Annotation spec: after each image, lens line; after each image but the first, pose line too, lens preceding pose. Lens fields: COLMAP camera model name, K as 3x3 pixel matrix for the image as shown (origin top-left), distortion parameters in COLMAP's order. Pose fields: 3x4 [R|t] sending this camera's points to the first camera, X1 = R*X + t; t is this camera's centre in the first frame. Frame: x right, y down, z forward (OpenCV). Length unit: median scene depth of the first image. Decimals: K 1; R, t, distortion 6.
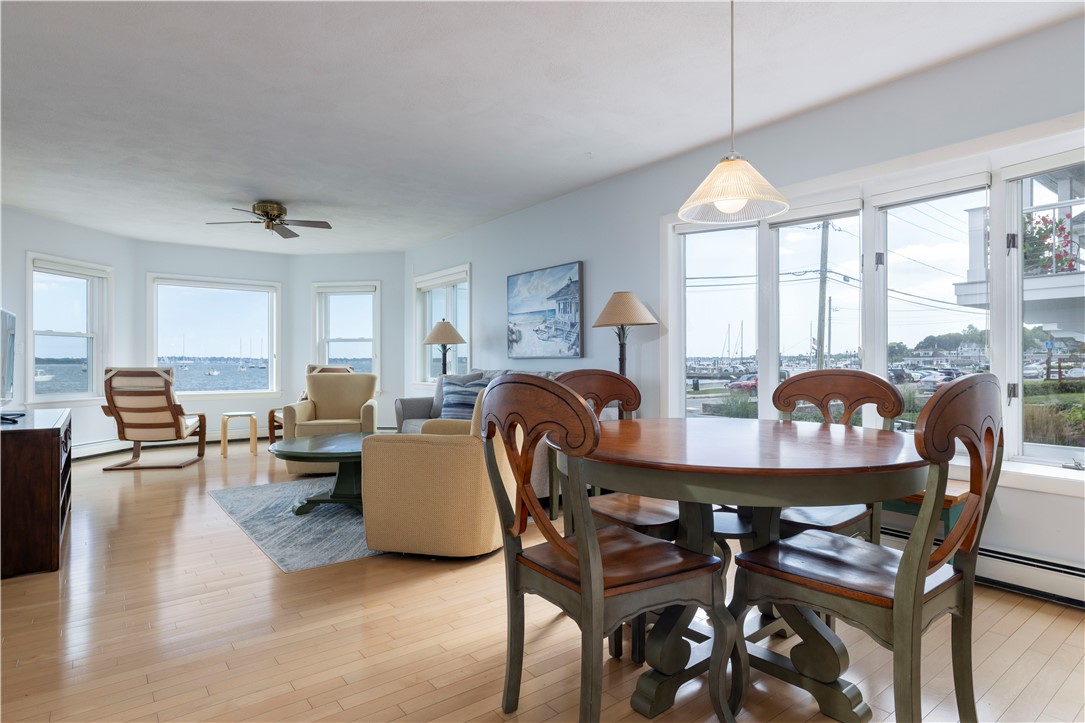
lens RADIAL K [[584.6, 0, 535.6], [0, 584.6, 361.8], [0, 0, 1]] dist [0.001124, 0.001985]
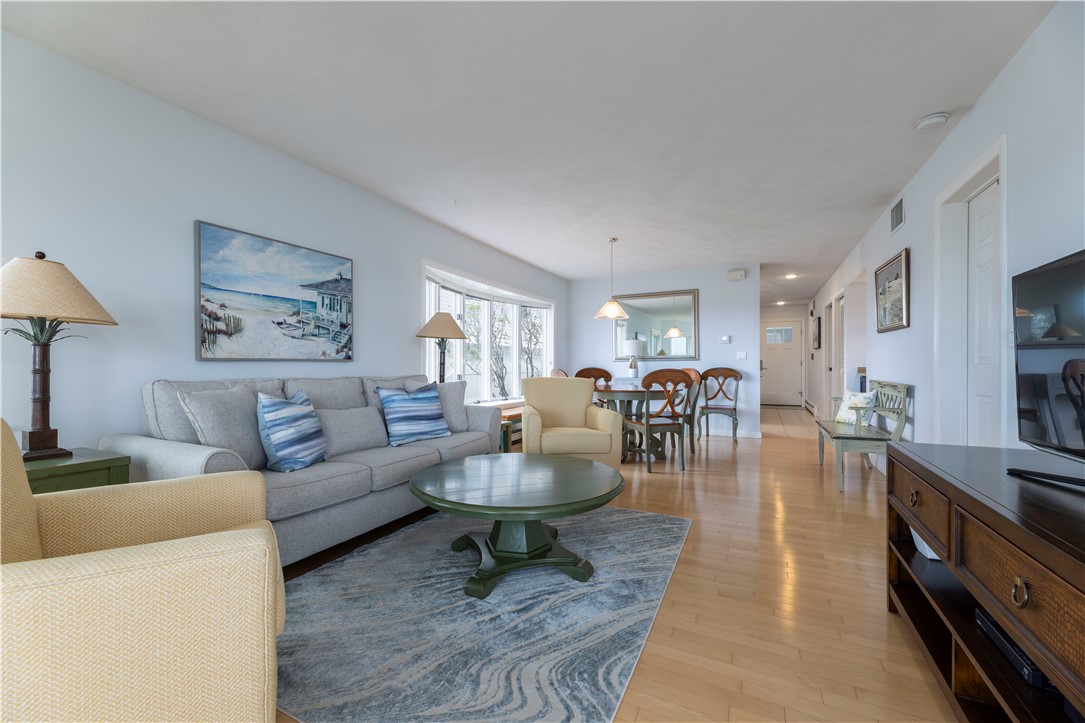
lens RADIAL K [[435.7, 0, 538.7], [0, 435.7, 368.4], [0, 0, 1]] dist [-0.000400, 0.000050]
pose [[-0.435974, -0.005058, 0.899945, -0.595402], [0.000091, 0.999984, 0.005665, 0.000277], [-0.899959, 0.002552, -0.435967, 0.887781]]
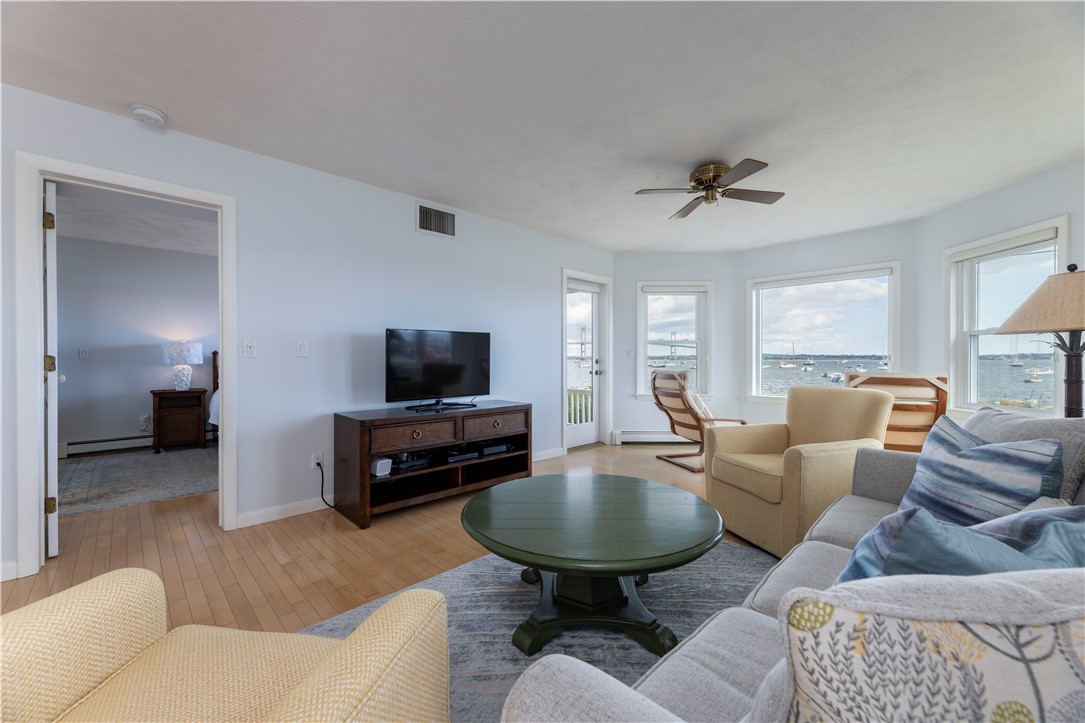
lens RADIAL K [[435.7, 0, 541.5], [0, 435.7, 363.1], [0, 0, 1]] dist [-0.000400, 0.000050]
pose [[0.119208, 0.011512, -0.992803, 0.097420], [0.001747, 0.999929, 0.011805, -0.013721], [0.992868, -0.003141, 0.119179, 0.655356]]
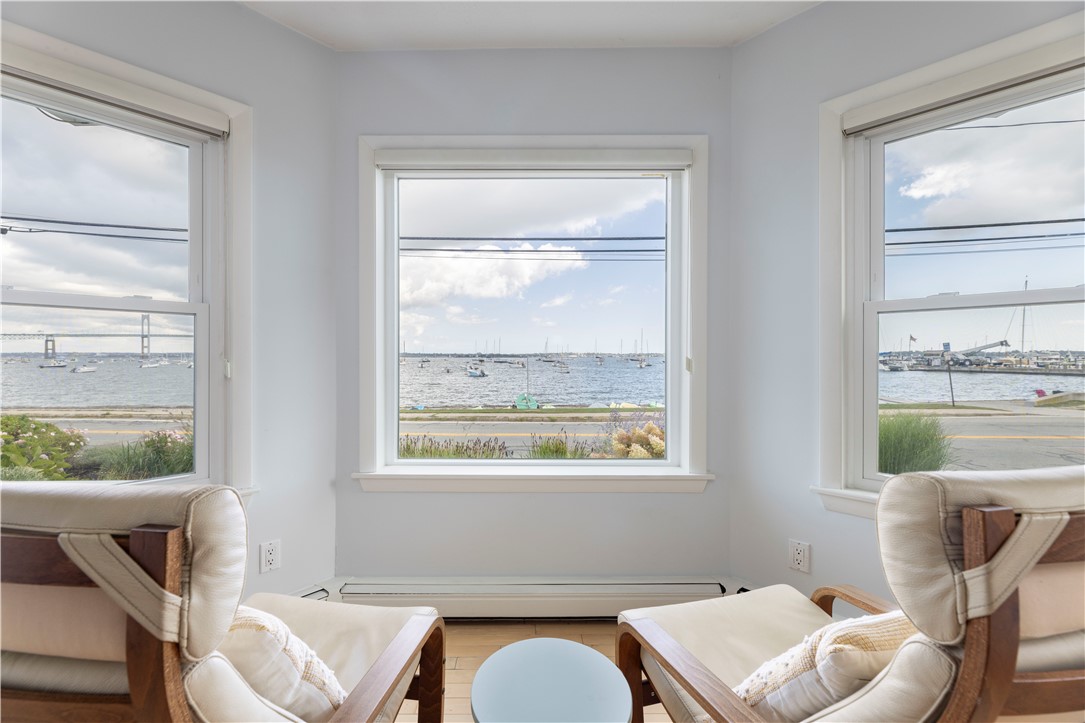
lens RADIAL K [[435.7, 0, 525.3], [0, 435.7, 352.3], [0, 0, 1]] dist [-0.000400, 0.000050]
pose [[0.795879, -0.003900, -0.605444, -0.513551], [-0.000447, 0.999975, -0.007029, -0.018025], [0.605456, 0.005865, 0.795857, 1.039579]]
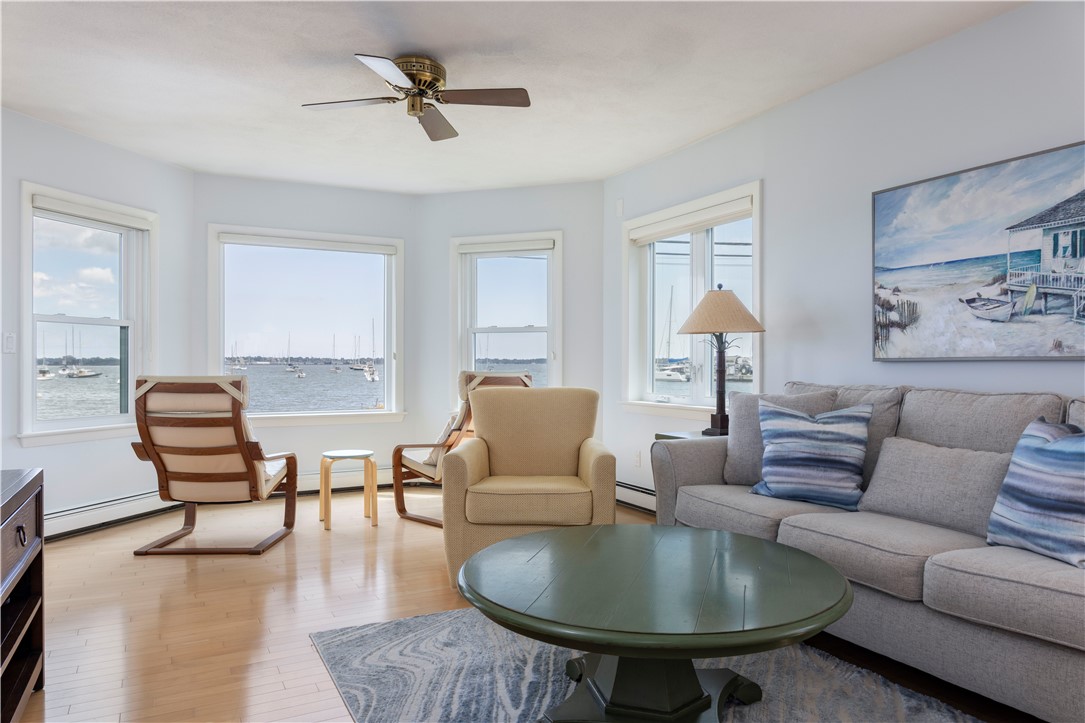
lens RADIAL K [[724.2, 0, 539.0], [0, 724.2, 364.5], [0, 0, 1]] dist [0.004718, -0.003076]
pose [[0.985125, 0.001762, -0.171828, -0.219556], [-0.001278, 0.999995, 0.002925, -0.004267], [0.171833, -0.002662, 0.985123, 0.358078]]
